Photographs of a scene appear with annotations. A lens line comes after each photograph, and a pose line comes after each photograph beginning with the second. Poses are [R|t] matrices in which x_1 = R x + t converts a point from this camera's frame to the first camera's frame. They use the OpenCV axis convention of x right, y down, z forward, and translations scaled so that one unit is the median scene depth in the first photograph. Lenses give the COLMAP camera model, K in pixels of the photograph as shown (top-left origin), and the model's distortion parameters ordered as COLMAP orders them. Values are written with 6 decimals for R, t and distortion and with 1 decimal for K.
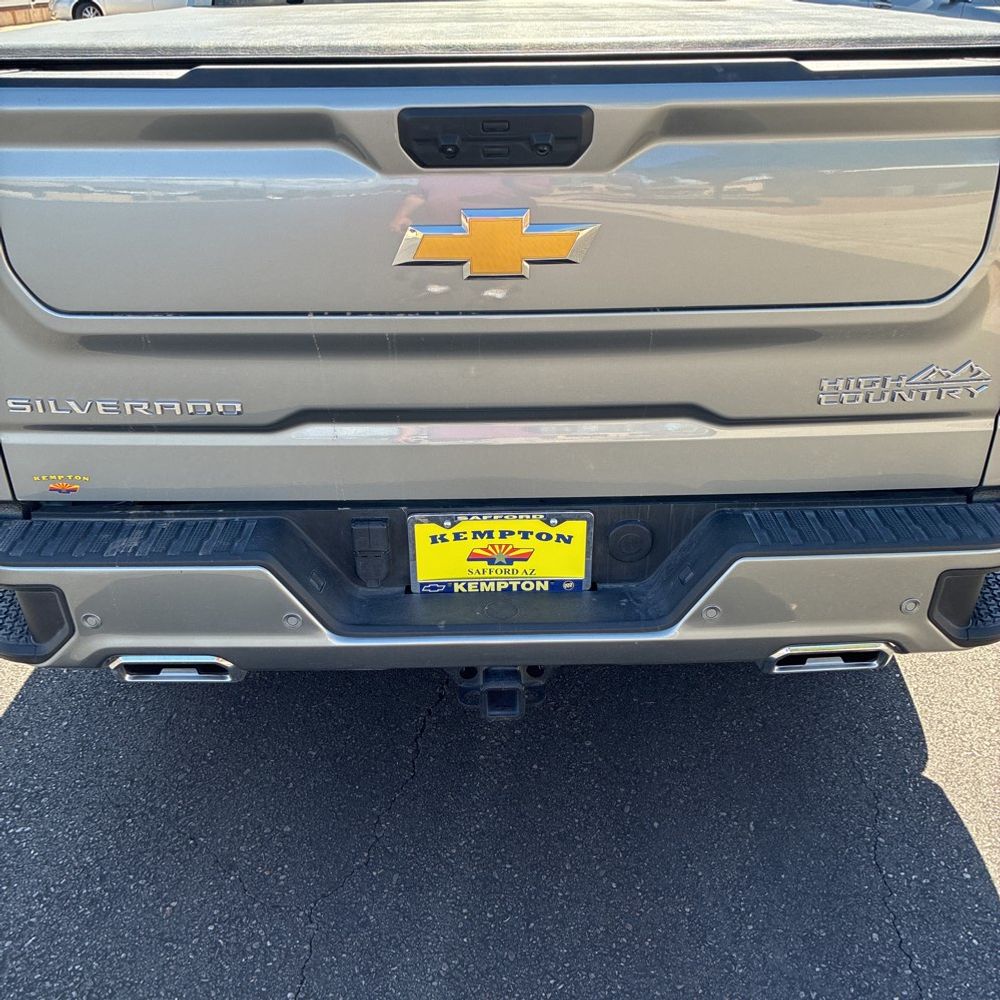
lens RADIAL K [[1006.6, 0, 494.9], [0, 1006.6, 489.3], [0, 0, 1]] dist [0.047046, -0.057578]
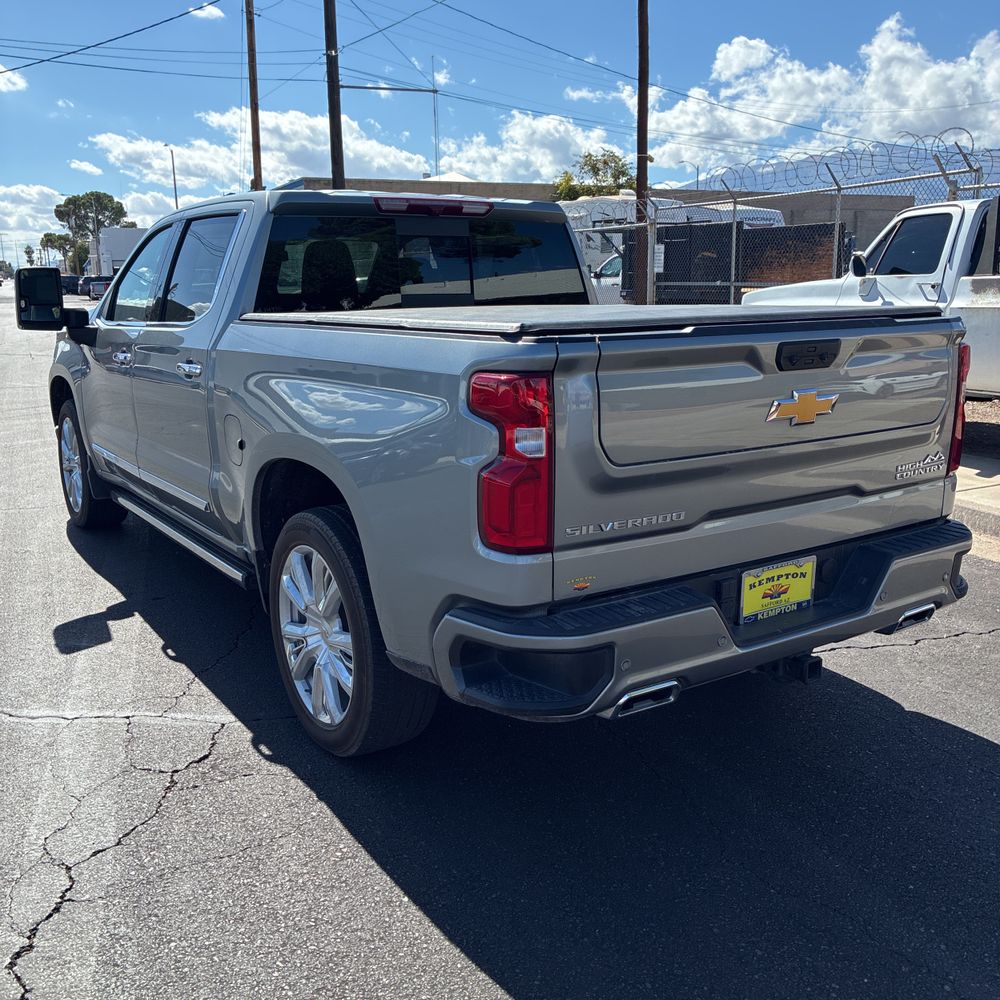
lens RADIAL K [[1021.6, 0, 487.9], [0, 1021.6, 496.8], [0, 0, 1]] dist [0.010375, -0.003345]
pose [[0.842424, -0.106963, 0.528091, -1.322665], [0.247937, 0.947123, -0.203678, 0.147219], [-0.478381, 0.302517, 0.824400, -0.248565]]
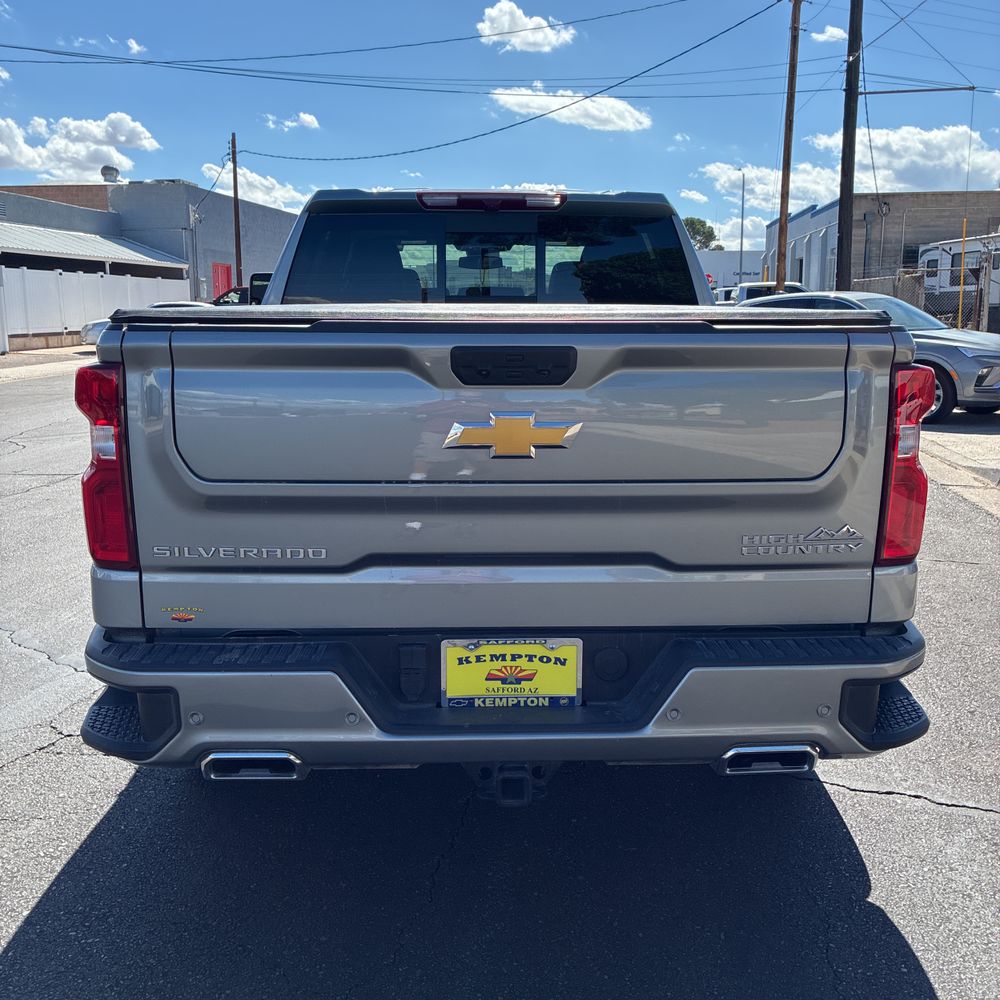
lens RADIAL K [[1013.8, 0, 492.8], [0, 1013.8, 484.9], [0, 0, 1]] dist [0.018107, -0.016699]
pose [[0.999820, 0.010596, 0.015761, -0.042033], [-0.005381, 0.953923, -0.300003, 0.226389], [-0.018214, 0.299864, 0.953808, -0.323814]]
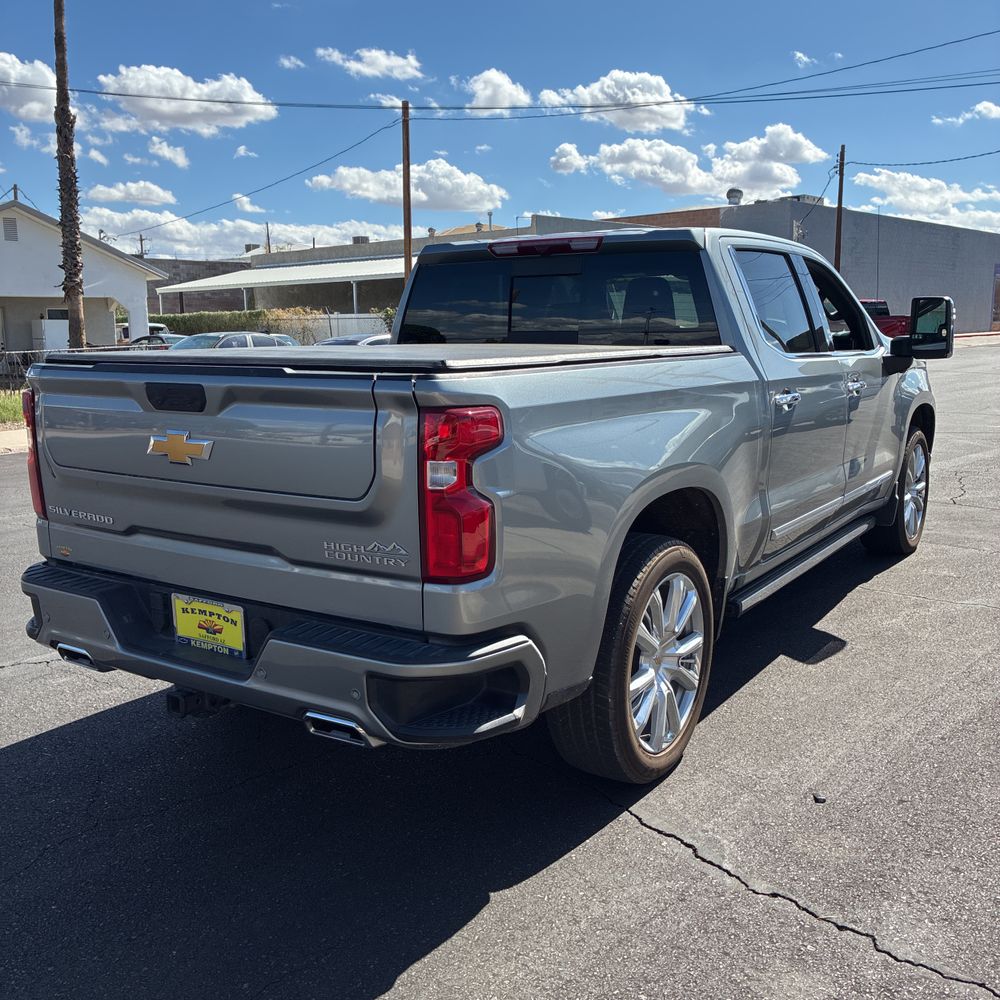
lens RADIAL K [[988.9, 0, 499.3], [0, 988.9, 502.0], [0, 0, 1]] dist [0.072027, 0.006718]
pose [[0.827992, 0.102611, -0.551272, 1.364667], [-0.257439, 0.942943, -0.211150, 0.097709], [0.498151, 0.316749, 0.807165, -0.213354]]
